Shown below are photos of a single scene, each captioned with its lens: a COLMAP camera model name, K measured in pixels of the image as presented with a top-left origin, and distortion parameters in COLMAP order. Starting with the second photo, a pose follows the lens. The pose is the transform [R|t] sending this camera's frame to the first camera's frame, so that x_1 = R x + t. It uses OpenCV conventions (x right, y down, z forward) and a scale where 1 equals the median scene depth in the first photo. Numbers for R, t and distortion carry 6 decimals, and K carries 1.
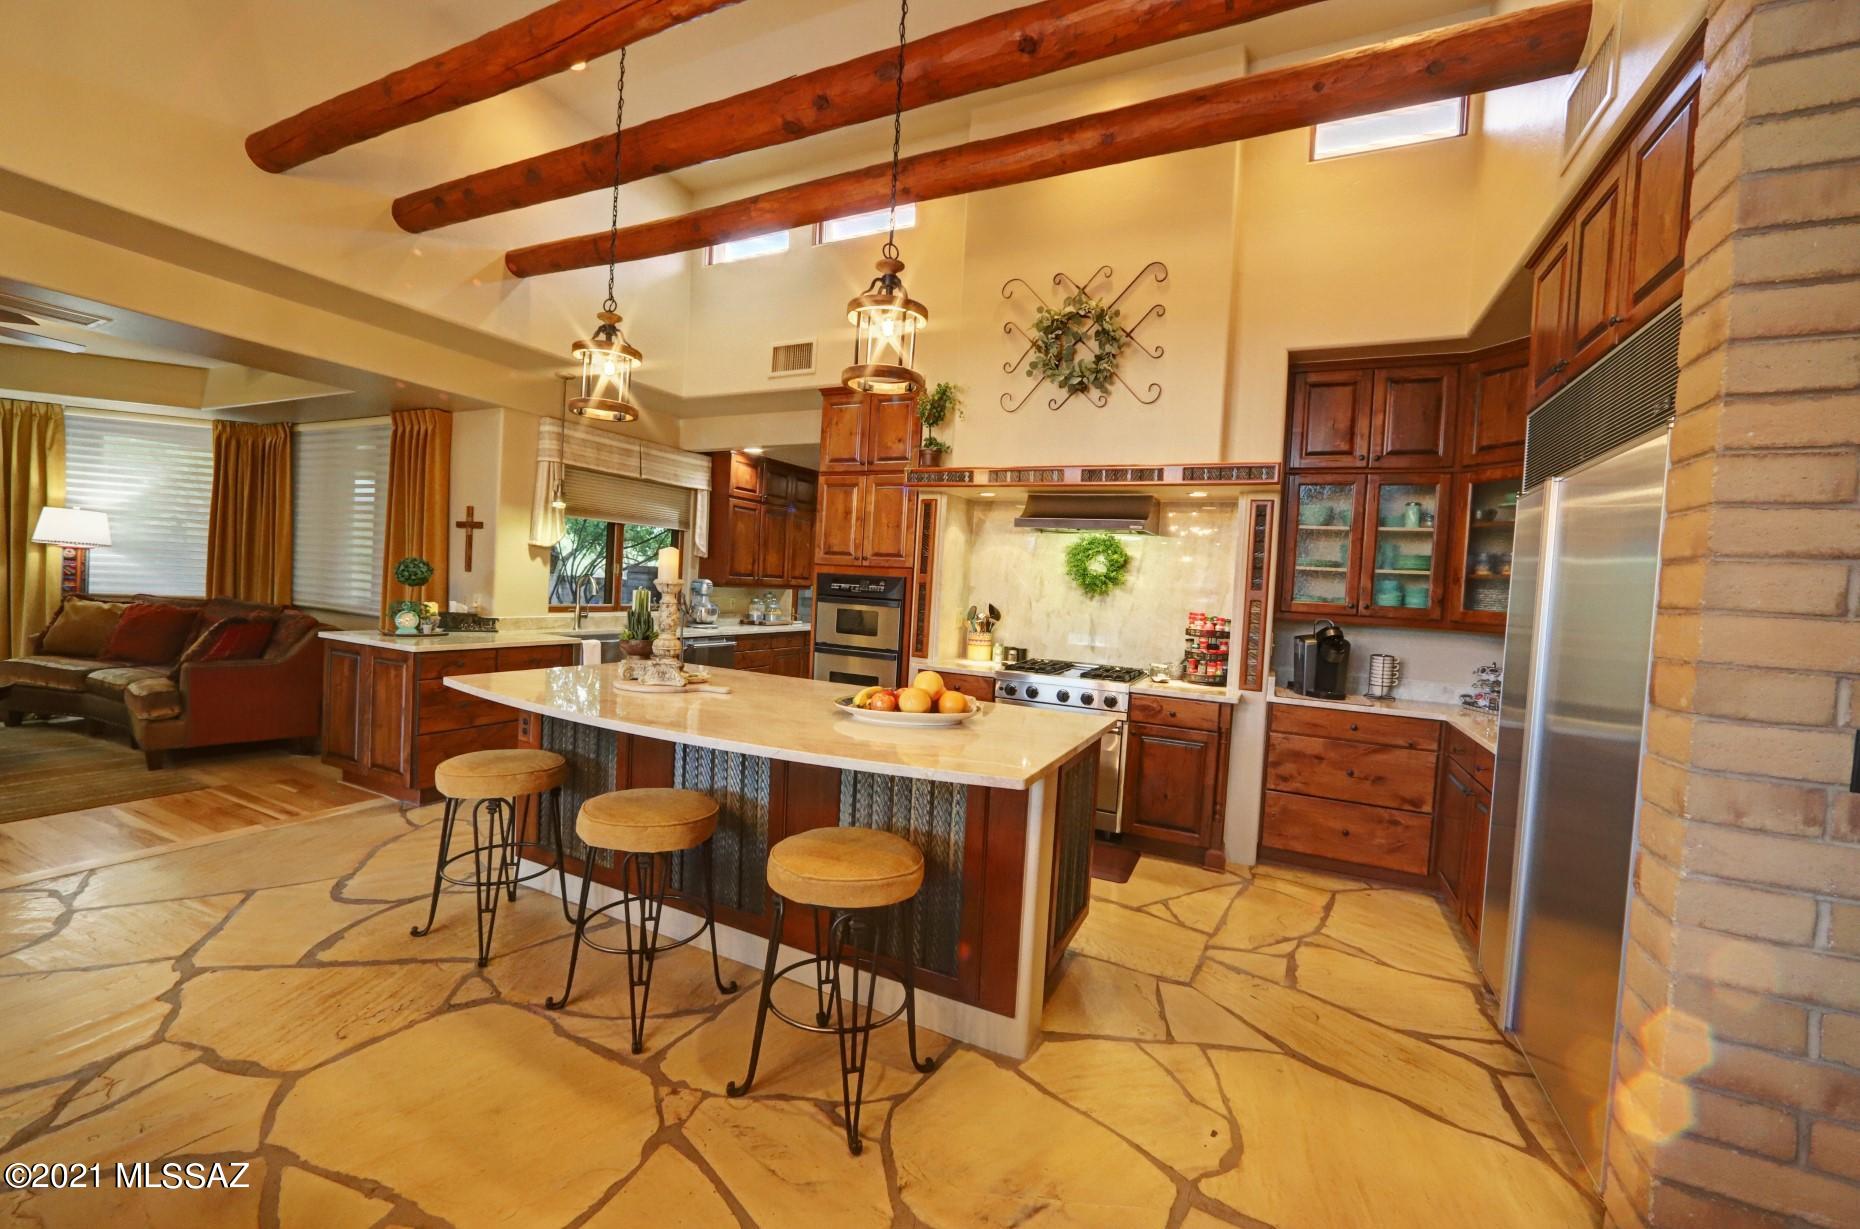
lens RADIAL K [[744.3, 0, 914.5], [0, 744.3, 607.6], [0, 0, 1]] dist [-0.032359, 0.014701]
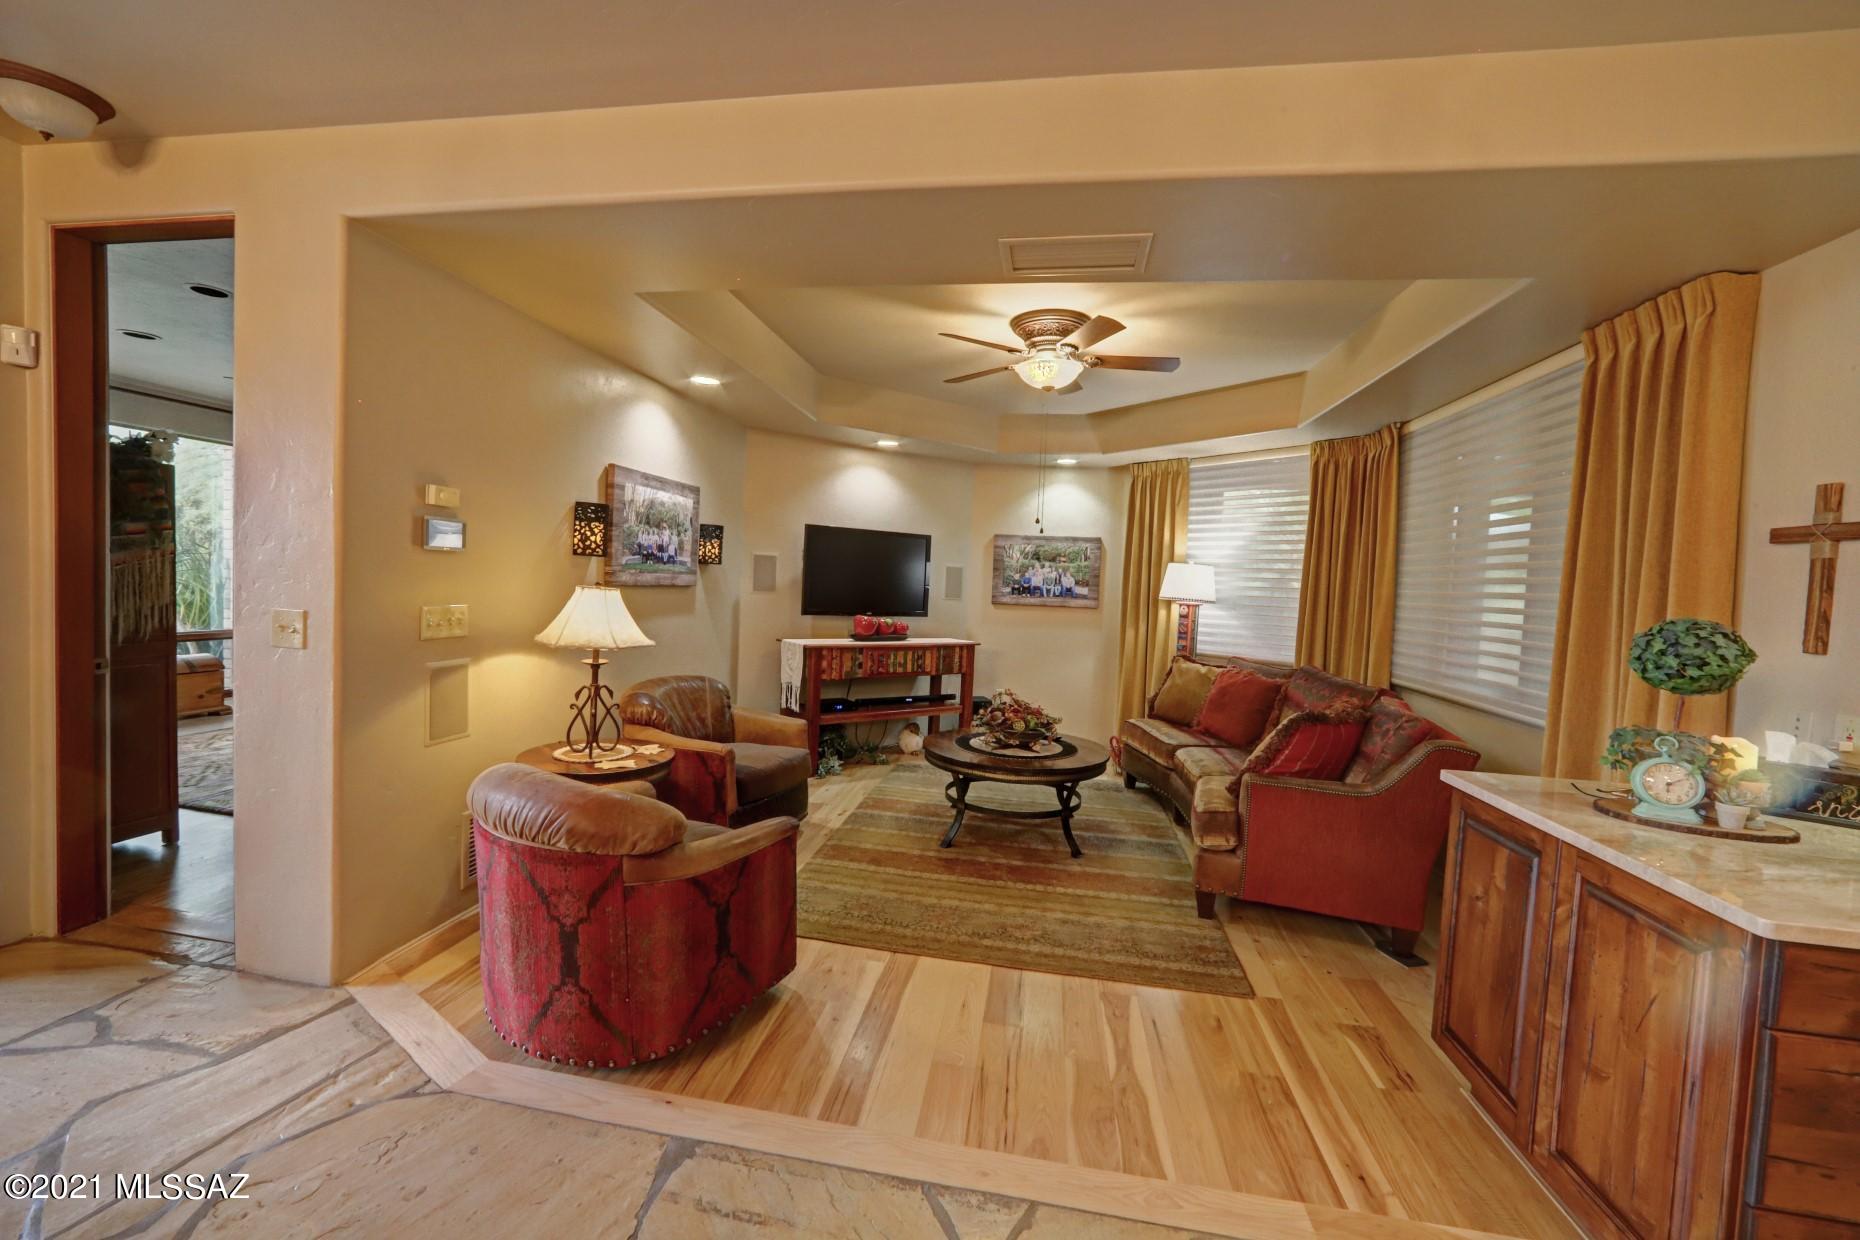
lens RADIAL K [[727.6, 0, 930.0], [0, 727.6, 620.0], [0, 0, 1]] dist [-0.049708, 0.015022]
pose [[0.298083, 0.007399, -0.954511, -0.394010], [-0.060394, 0.998113, -0.011123, -0.034778], [0.952628, 0.060962, 0.297967, 0.448597]]
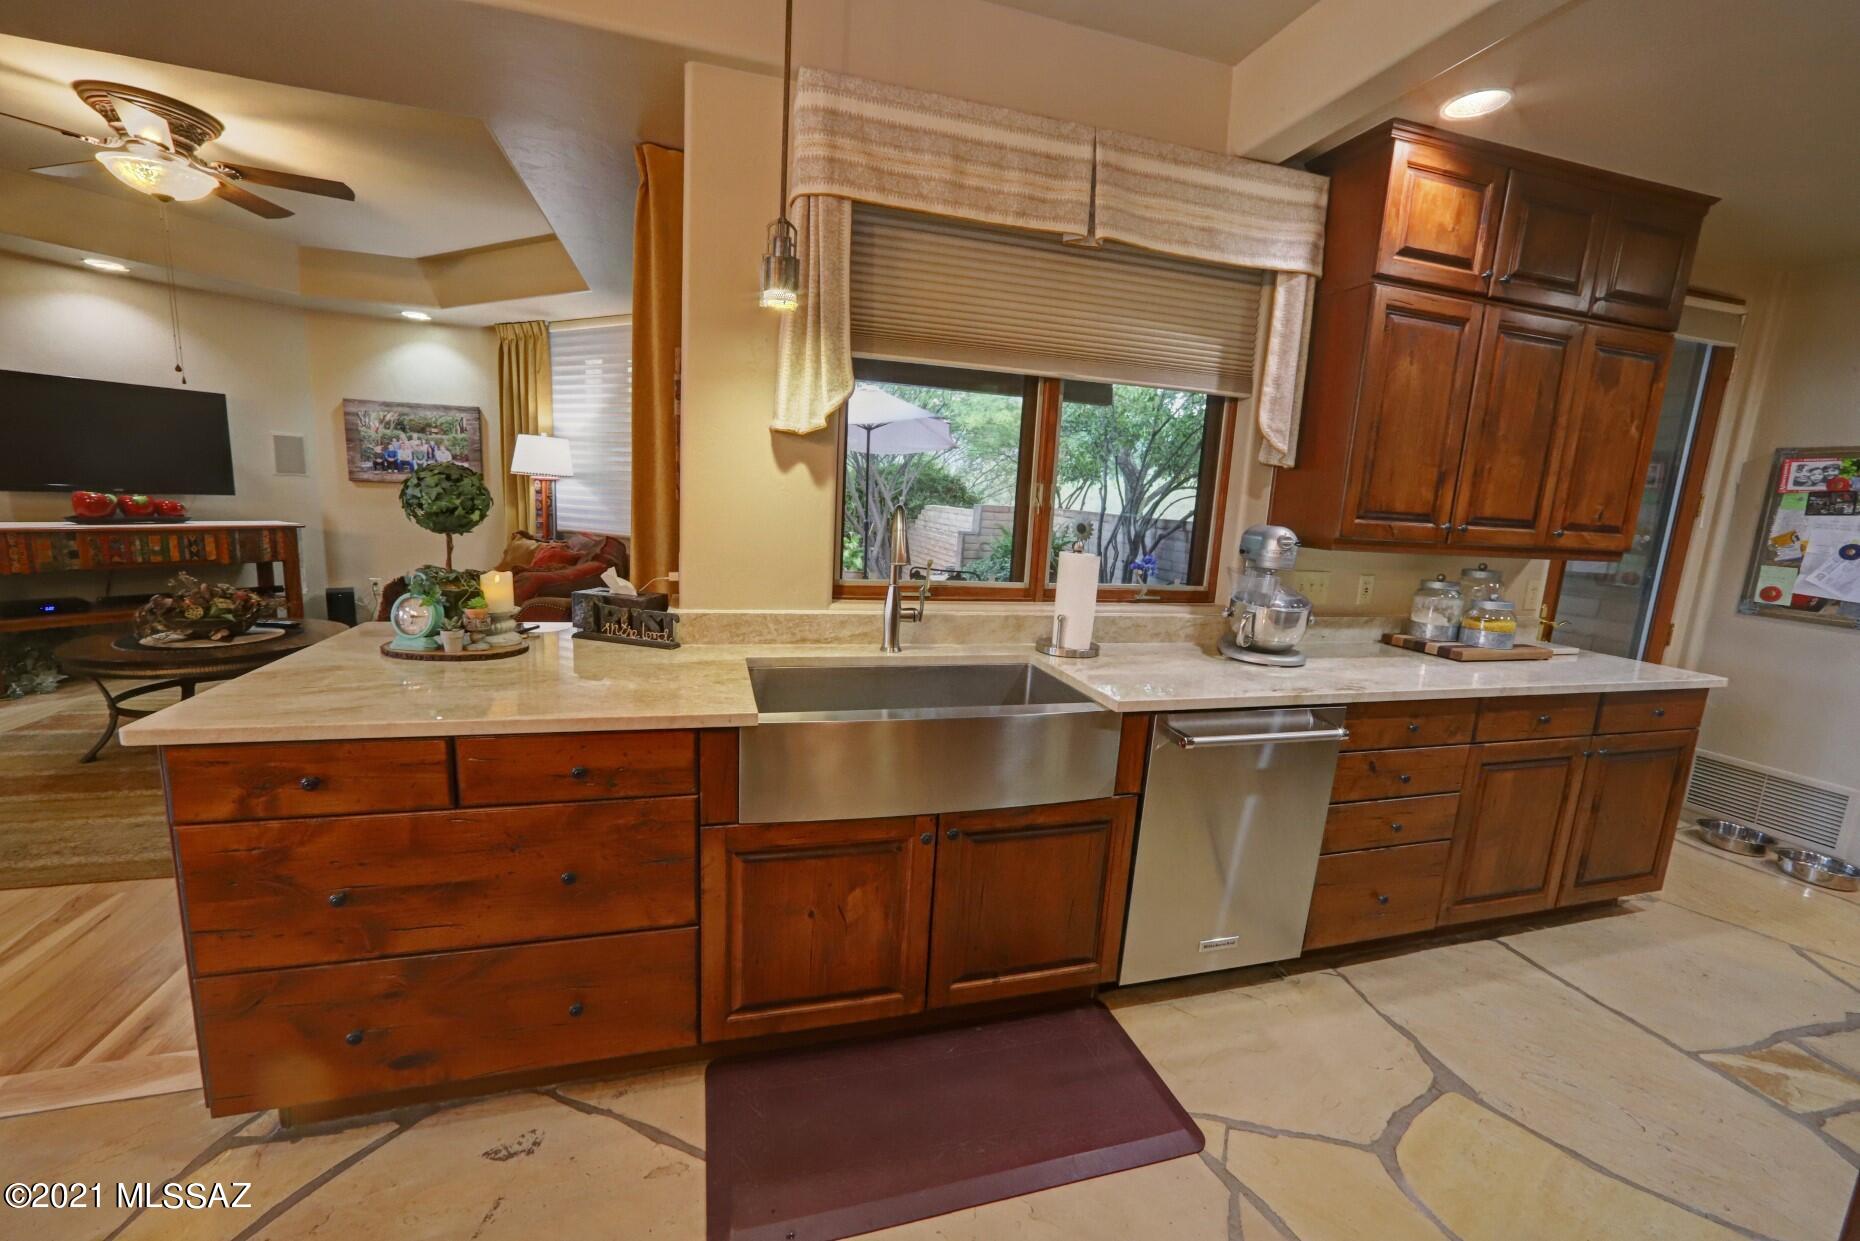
lens RADIAL K [[735.8, 0, 925.2], [0, 735.8, 616.0], [0, 0, 1]] dist [-0.039418, 0.015534]
pose [[0.678399, 0.106021, -0.727003, -0.173969], [-0.041357, 0.993475, 0.106289, -0.032539], [0.733528, -0.042040, 0.678357, 0.807072]]
